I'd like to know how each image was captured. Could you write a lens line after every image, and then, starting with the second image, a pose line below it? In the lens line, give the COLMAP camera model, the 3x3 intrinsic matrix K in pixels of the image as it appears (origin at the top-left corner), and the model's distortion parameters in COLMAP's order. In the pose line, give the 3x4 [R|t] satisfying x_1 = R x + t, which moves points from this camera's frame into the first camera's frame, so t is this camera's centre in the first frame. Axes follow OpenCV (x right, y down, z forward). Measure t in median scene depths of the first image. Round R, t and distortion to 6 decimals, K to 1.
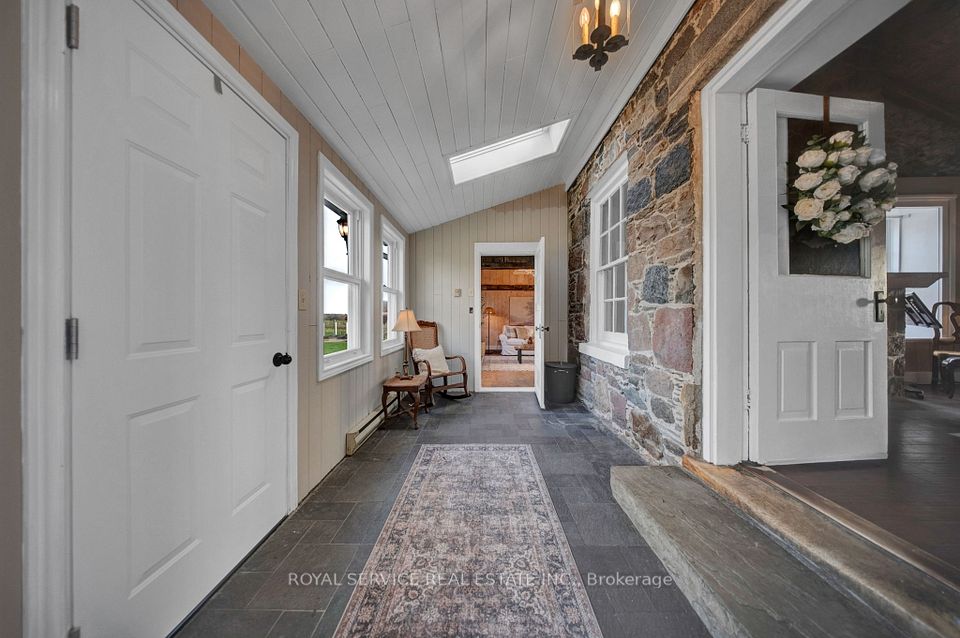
lens RADIAL K [[916.1, 0, 478.7], [0, 916.1, 318.2], [0, 0, 1]] dist [-0.003456, 0.000000]
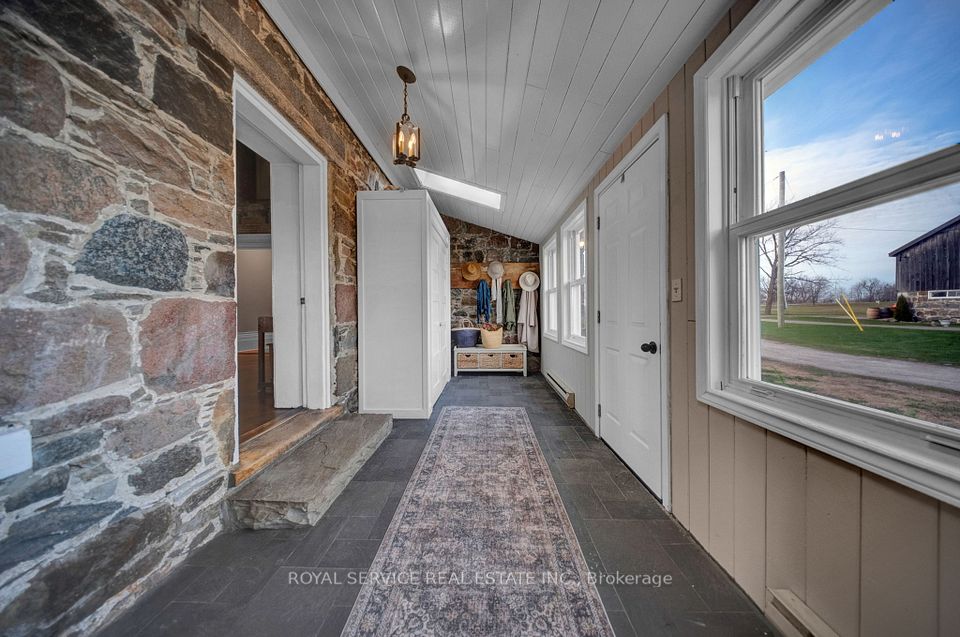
lens RADIAL K [[916.1, 0, 479.8], [0, 916.1, 317.4], [0, 0, 1]] dist [-0.003456, 0.000000]
pose [[-0.999969, 0.007256, 0.003144, -0.009034], [0.007280, 0.999945, 0.007559, -0.001766], [-0.003089, 0.007581, -0.999966, 1.923230]]
